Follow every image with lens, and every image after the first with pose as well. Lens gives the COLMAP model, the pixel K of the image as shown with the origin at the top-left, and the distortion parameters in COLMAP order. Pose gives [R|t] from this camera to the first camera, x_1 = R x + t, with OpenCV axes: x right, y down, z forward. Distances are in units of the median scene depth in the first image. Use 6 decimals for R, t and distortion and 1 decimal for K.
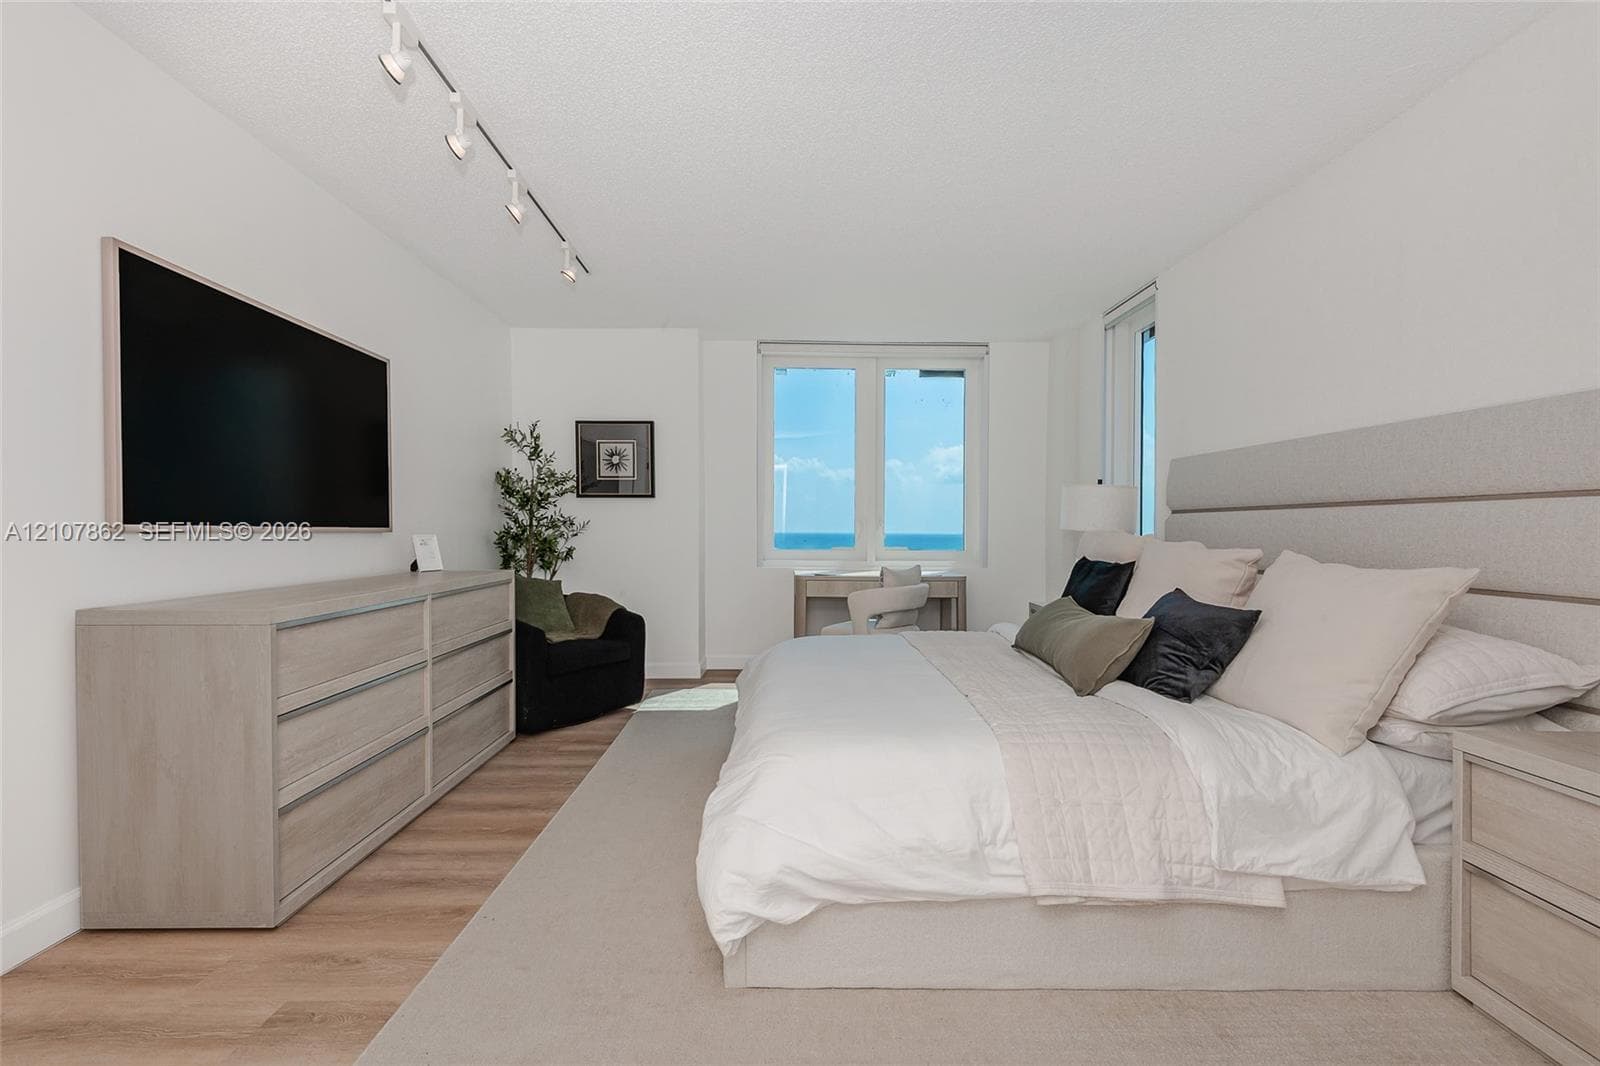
lens RADIAL K [[719.7, 0, 782.5], [0, 719.7, 534.6], [0, 0, 1]] dist [0.015187, -0.000851]
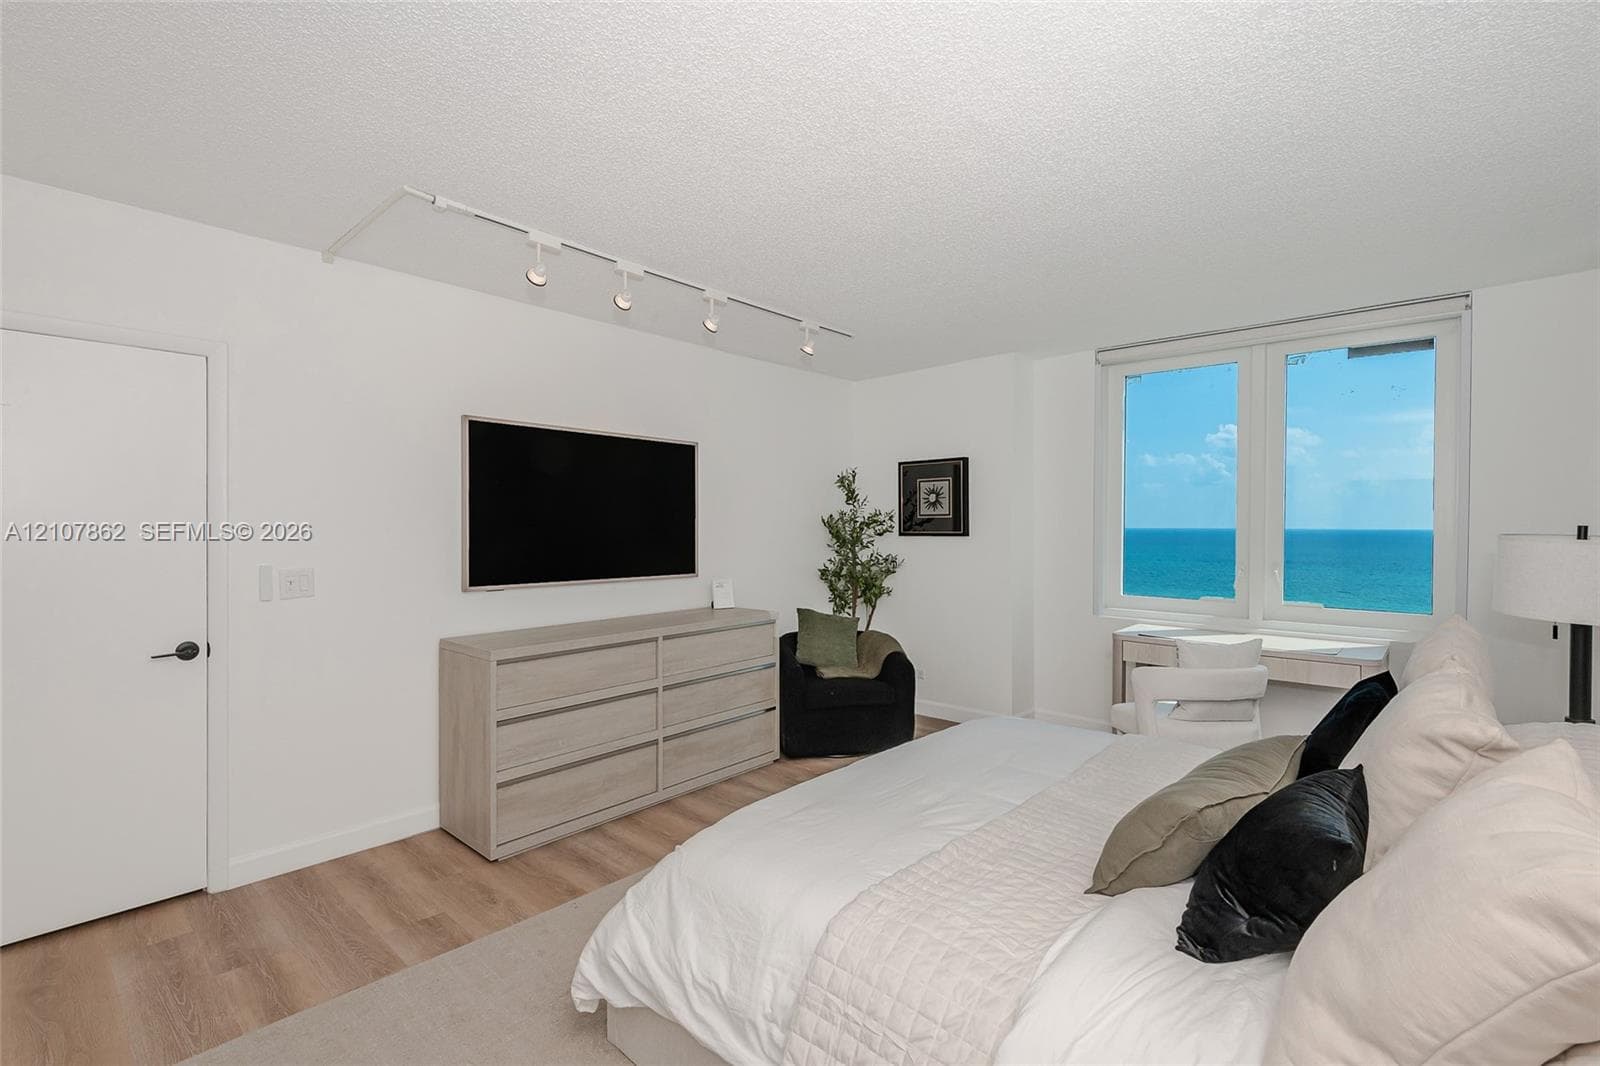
lens RADIAL K [[723.8, 0, 796.7], [0, 723.8, 529.1], [0, 0, 1]] dist [0.000859, -0.007246]
pose [[0.736035, -0.004685, -0.676927, 0.377304], [0.002804, 0.999989, -0.003872, -0.069019], [0.676938, 0.000952, 0.736040, 0.151065]]
